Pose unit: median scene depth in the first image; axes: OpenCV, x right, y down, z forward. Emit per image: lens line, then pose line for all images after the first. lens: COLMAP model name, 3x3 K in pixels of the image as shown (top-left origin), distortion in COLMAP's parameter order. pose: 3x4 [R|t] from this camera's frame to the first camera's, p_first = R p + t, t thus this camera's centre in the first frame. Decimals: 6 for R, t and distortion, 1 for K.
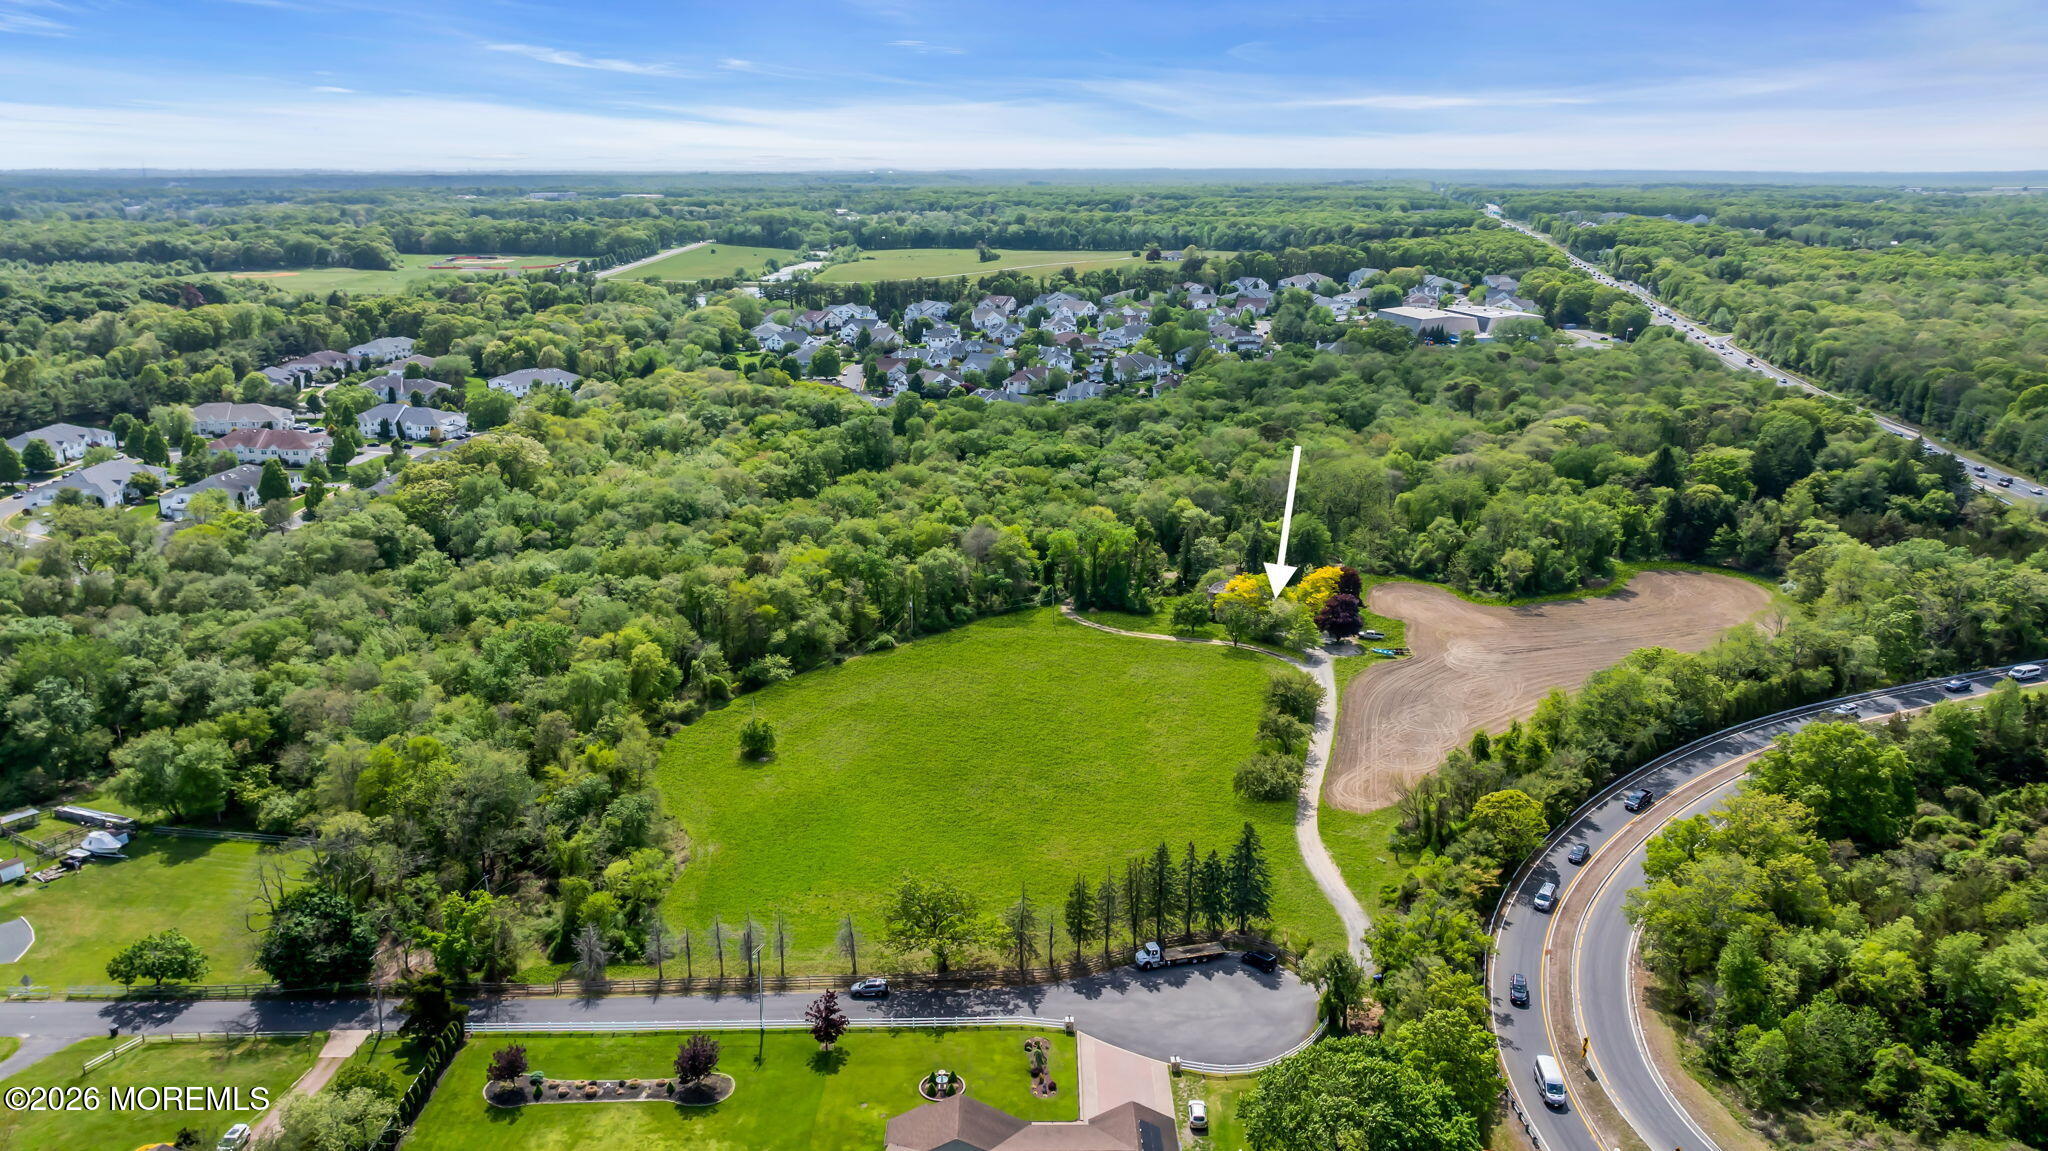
lens RADIAL K [[1509.8, 0, 1030.3], [0, 1509.8, 406.3], [0, 0, 1]] dist [-0.023917, 0.002685]
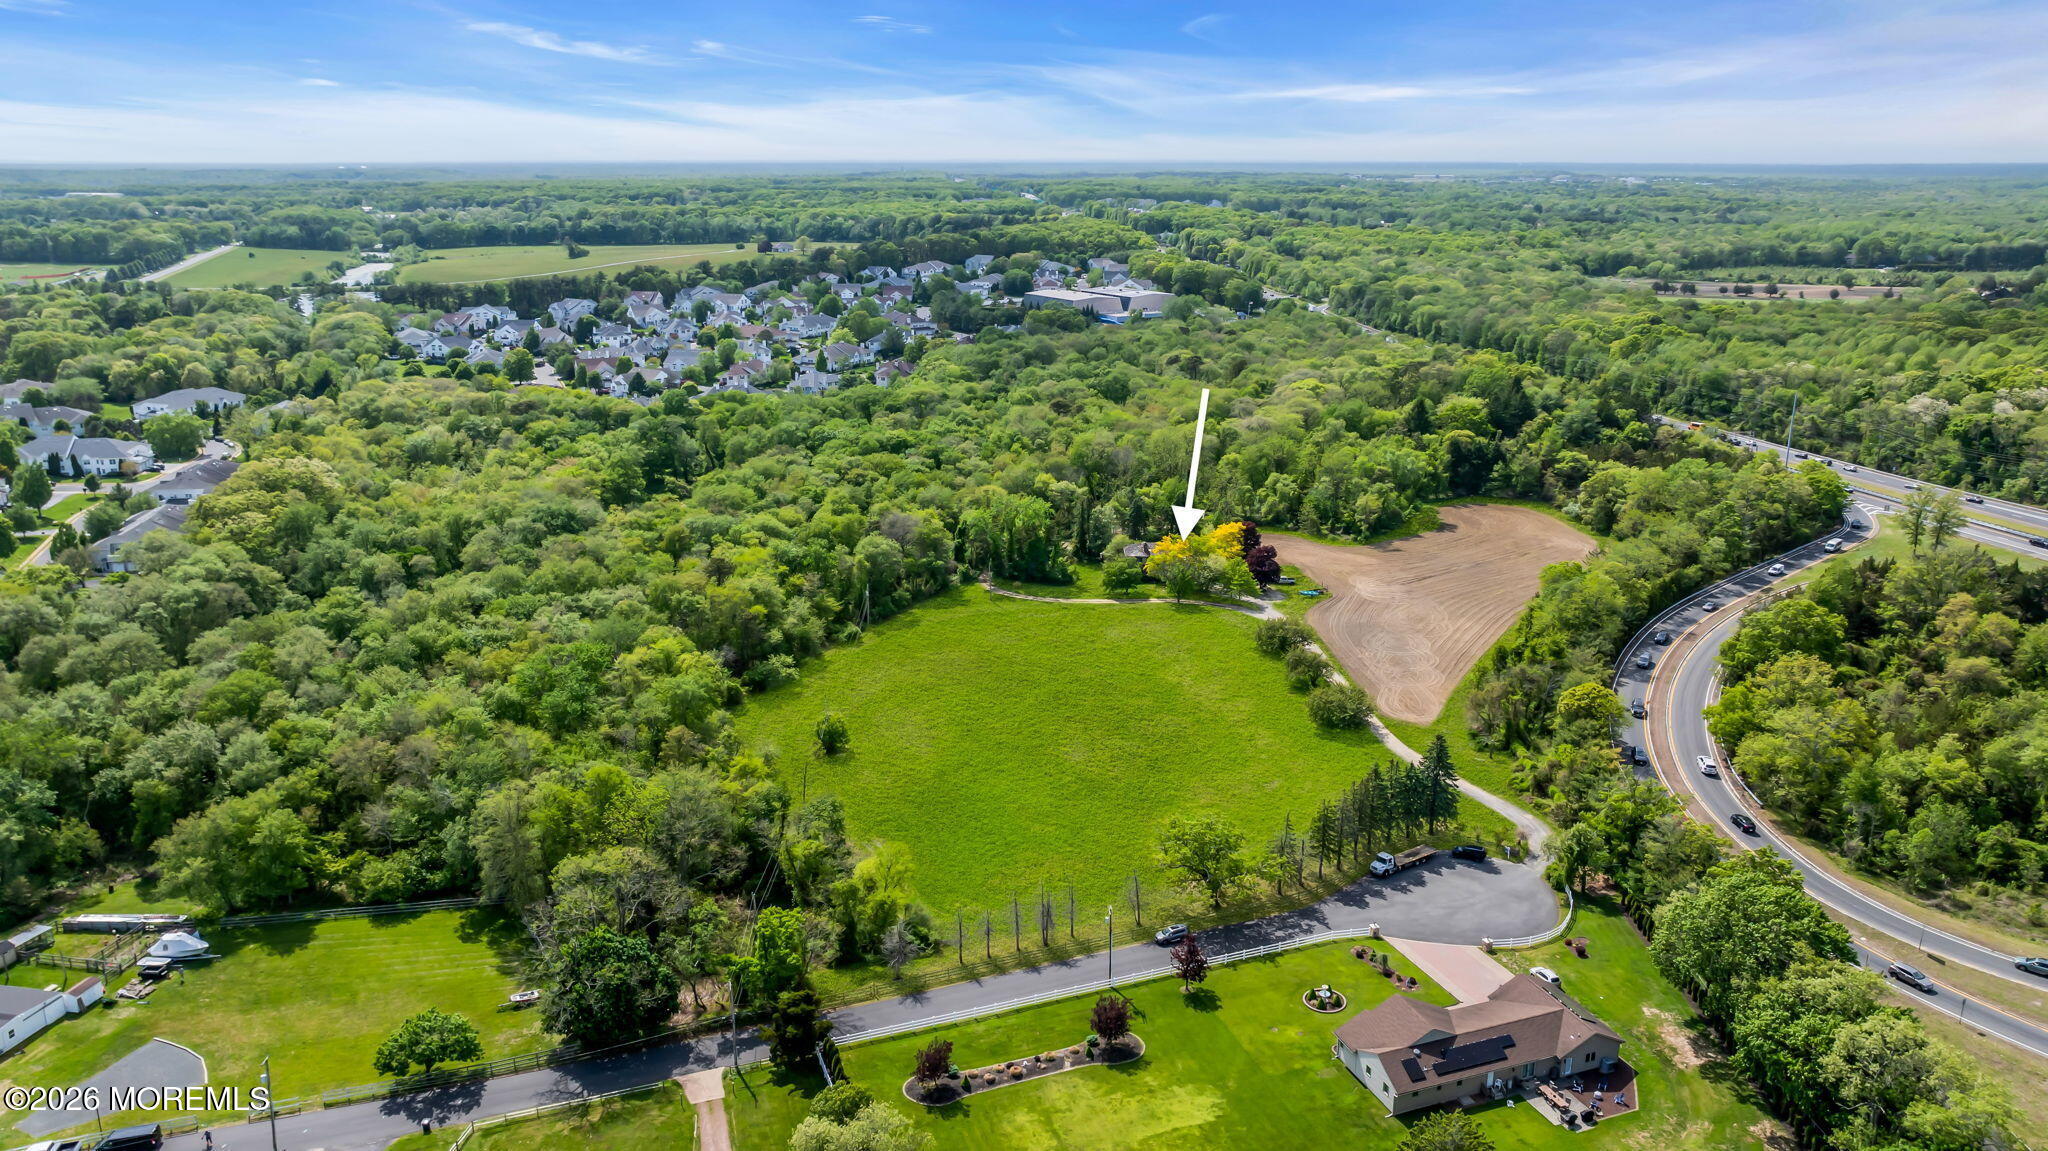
lens RADIAL K [[1501.5, 0, 1032.7], [0, 1501.5, 395.7], [0, 0, 1]] dist [-0.024299, -0.000661]
pose [[0.943202, -0.054269, 0.327757, -0.286803], [0.054612, 0.998474, 0.008166, -0.001752], [-0.327700, 0.010197, 0.944727, 0.022125]]
